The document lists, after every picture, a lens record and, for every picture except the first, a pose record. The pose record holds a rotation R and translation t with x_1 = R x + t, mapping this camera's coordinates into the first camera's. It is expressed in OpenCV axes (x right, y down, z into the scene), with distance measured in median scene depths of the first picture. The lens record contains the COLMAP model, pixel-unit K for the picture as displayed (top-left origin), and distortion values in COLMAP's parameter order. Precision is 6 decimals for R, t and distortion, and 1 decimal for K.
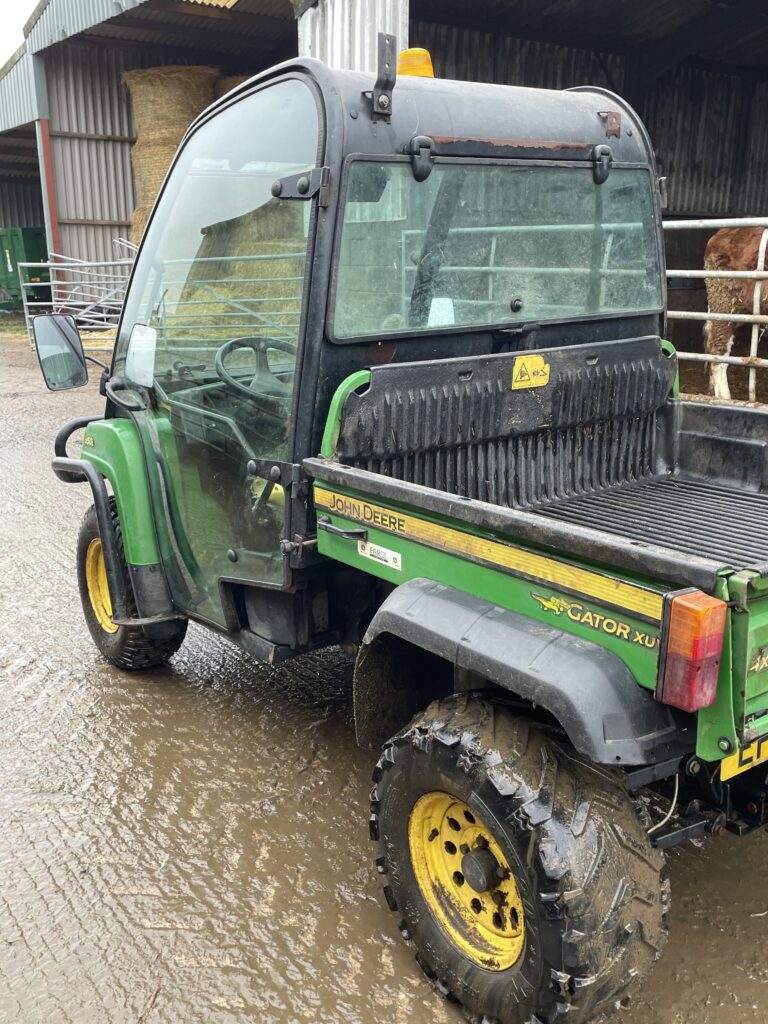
lens RADIAL K [[956.8, 0, 384.0], [0, 956.8, 512.0], [0, 0, 1]] dist [0.100135, -0.130462]
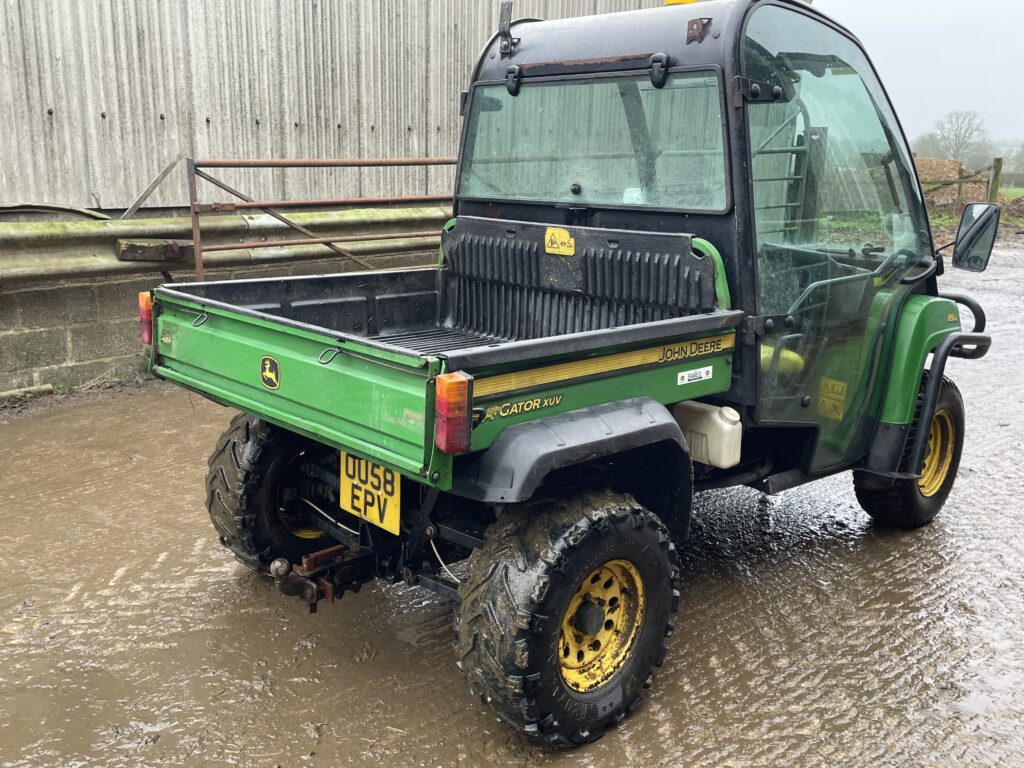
lens RADIAL K [[956.8, 0, 504.8], [0, 956.8, 377.9], [0, 0, 1]] dist [0.100135, -0.130462]
pose [[0.155352, 0.247262, -0.956414, 1.339591], [-0.281523, 0.939102, 0.197058, -0.199450], [0.946895, 0.238639, 0.215502, 0.685750]]
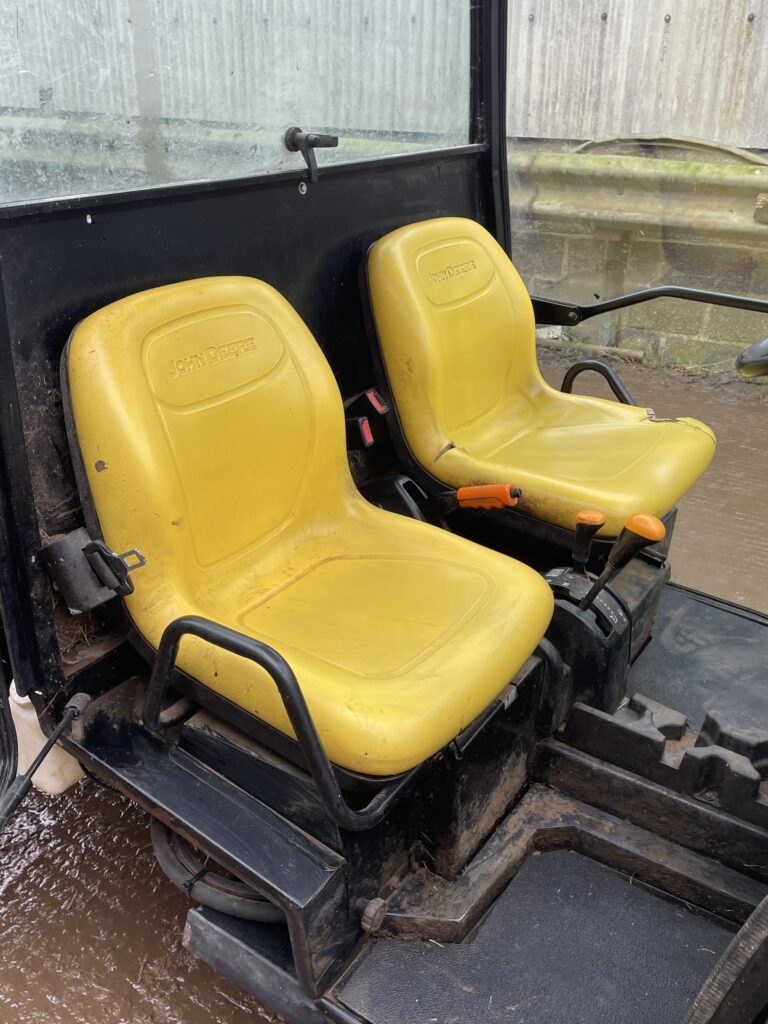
lens RADIAL K [[956.8, 0, 384.0], [0, 956.8, 512.0], [0, 0, 1]] dist [0.100135, -0.130462]
pose [[-0.924666, 0.164760, -0.343289, 0.297909], [-0.101955, 0.761497, 0.640099, -0.413021], [0.366876, 0.626878, -0.687332, 1.538147]]
